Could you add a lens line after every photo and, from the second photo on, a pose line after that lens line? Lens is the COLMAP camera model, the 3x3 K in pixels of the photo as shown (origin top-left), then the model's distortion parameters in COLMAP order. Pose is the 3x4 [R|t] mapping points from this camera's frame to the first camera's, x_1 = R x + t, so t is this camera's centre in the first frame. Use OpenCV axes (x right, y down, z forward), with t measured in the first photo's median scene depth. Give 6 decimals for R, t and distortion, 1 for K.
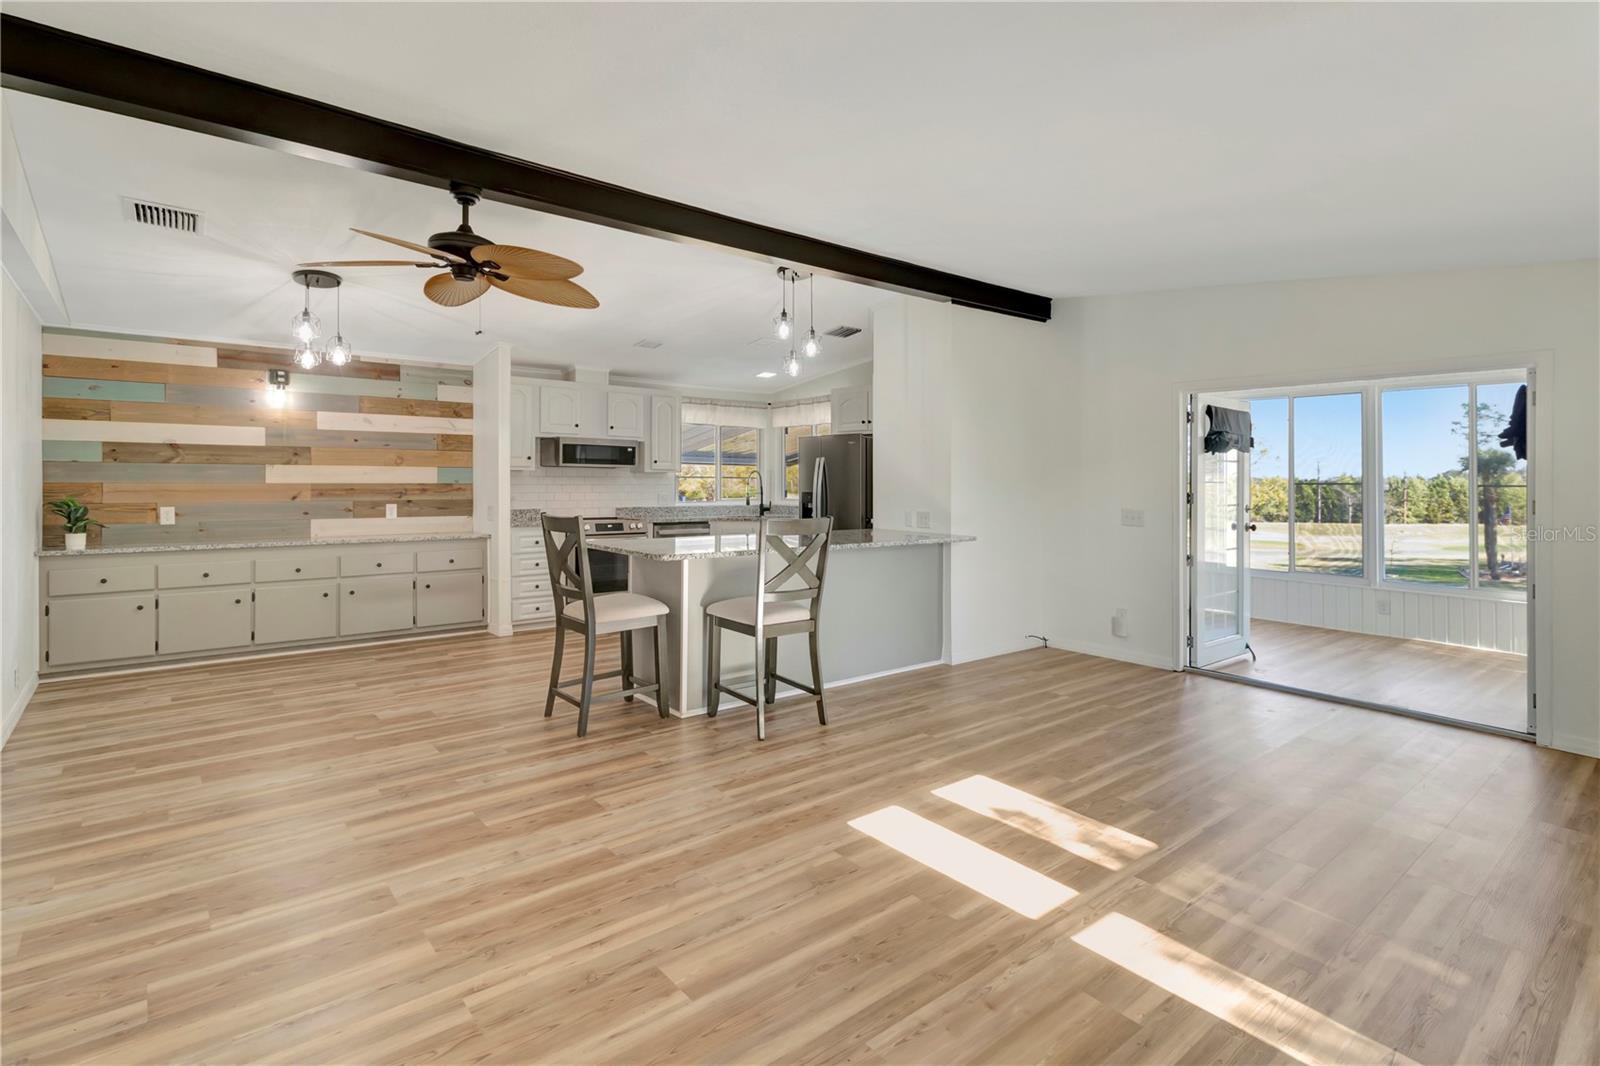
lens RADIAL K [[793.7, 0, 789.7], [0, 793.7, 468.6], [0, 0, 1]] dist [0.013496, -0.002987]
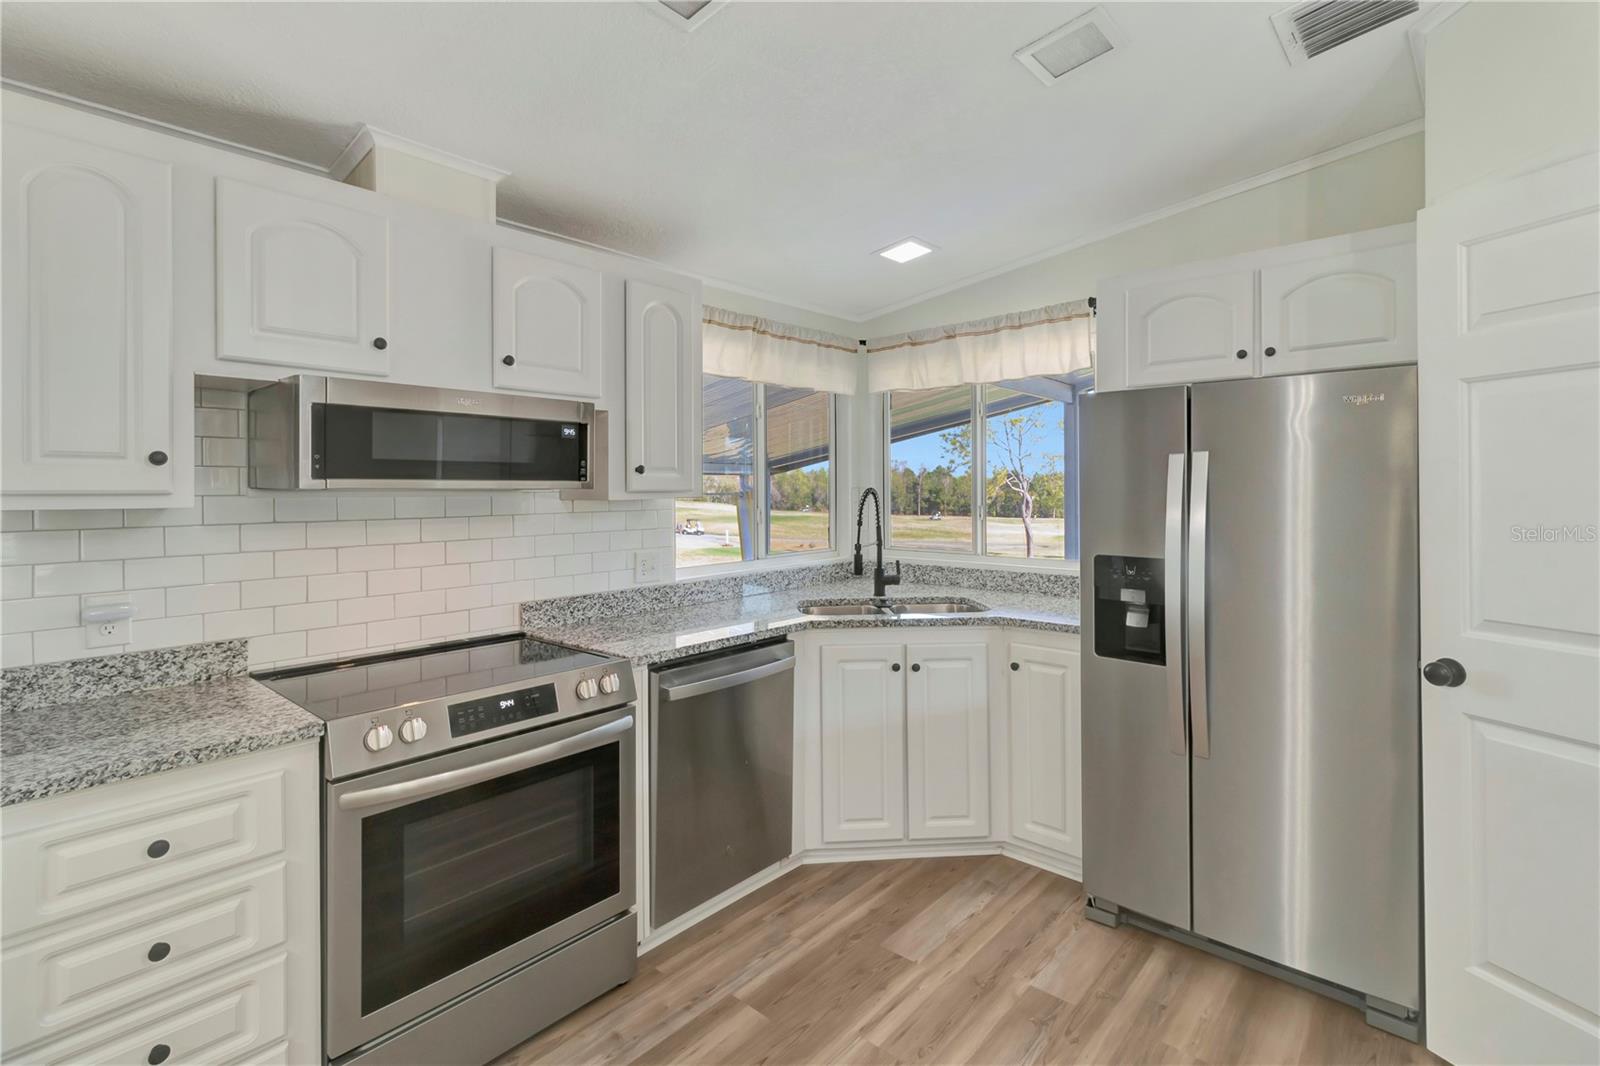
lens RADIAL K [[745.0, 0, 803.1], [0, 745.0, 484.2], [0, 0, 1]] dist [0.001273, 0.001135]
pose [[0.985418, -0.011376, 0.169771, -0.201494], [0.009430, 0.999880, 0.012264, -0.007385], [-0.169891, -0.010484, 0.985407, 0.872708]]
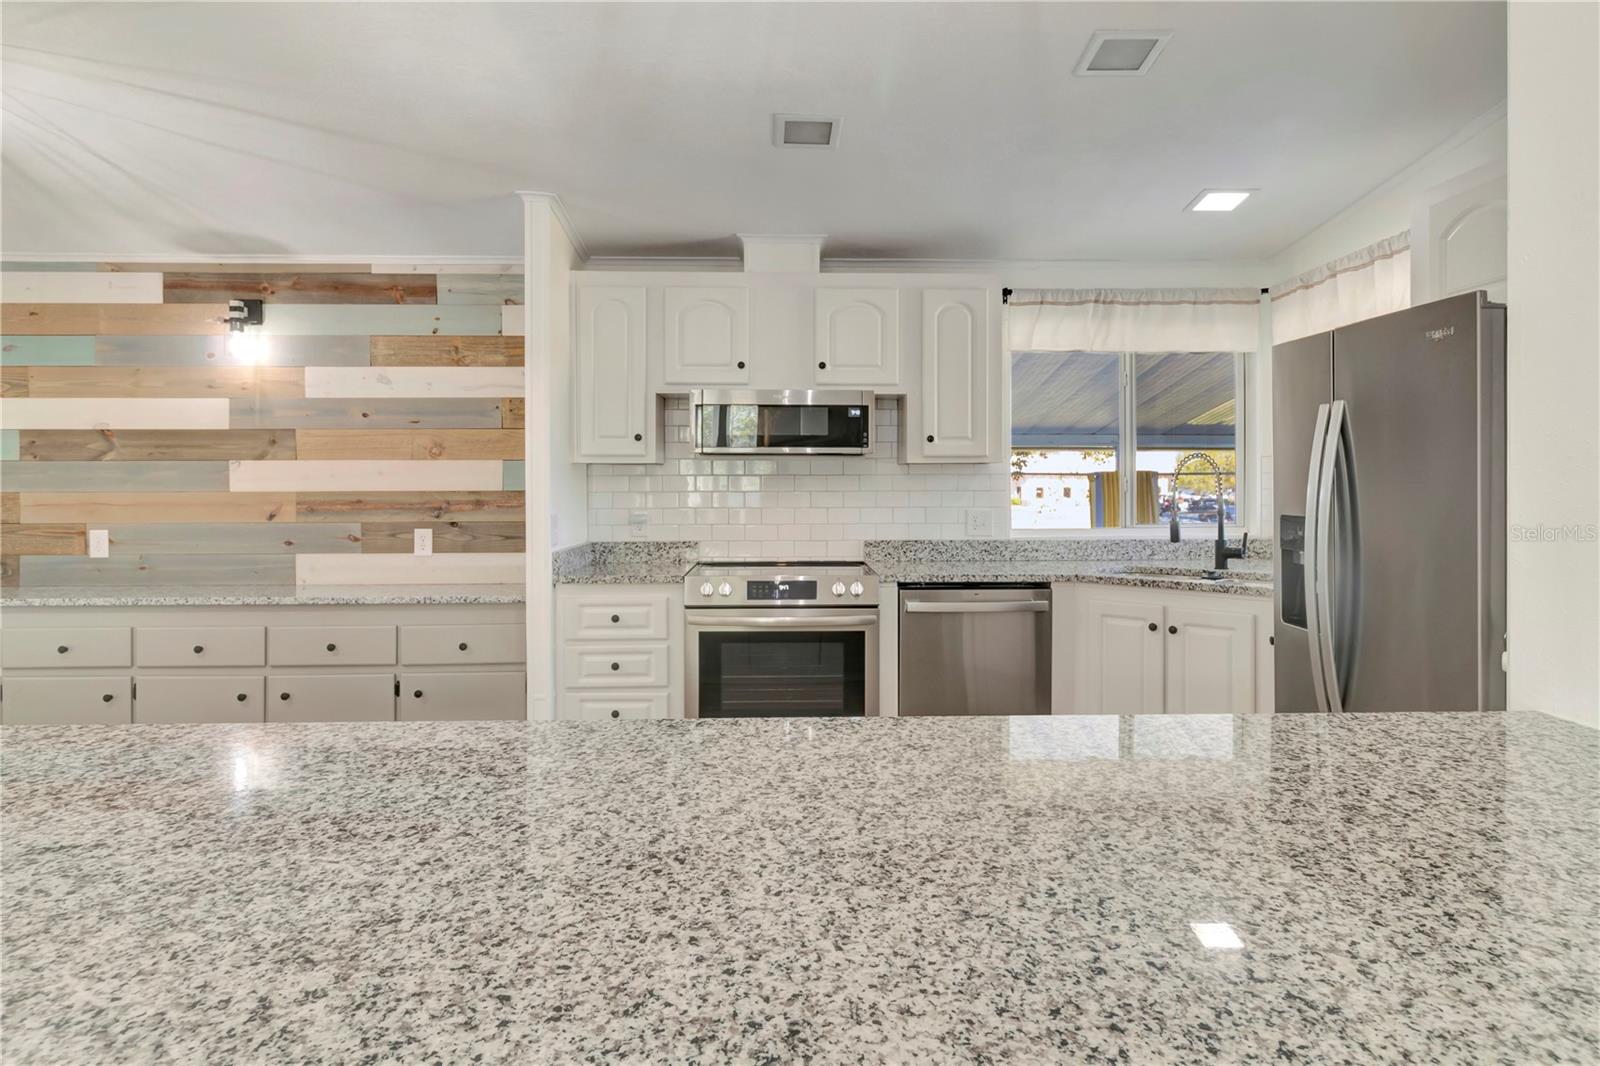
lens RADIAL K [[928.9, 0, 811.0], [0, 928.9, 481.3], [0, 0, 1]] dist [0.005563, -0.001013]
pose [[0.800848, -0.006983, -0.598827, 0.109893], [0.016482, 0.999810, 0.010384, 0.010705], [0.598641, -0.018186, 0.800811, 0.720759]]
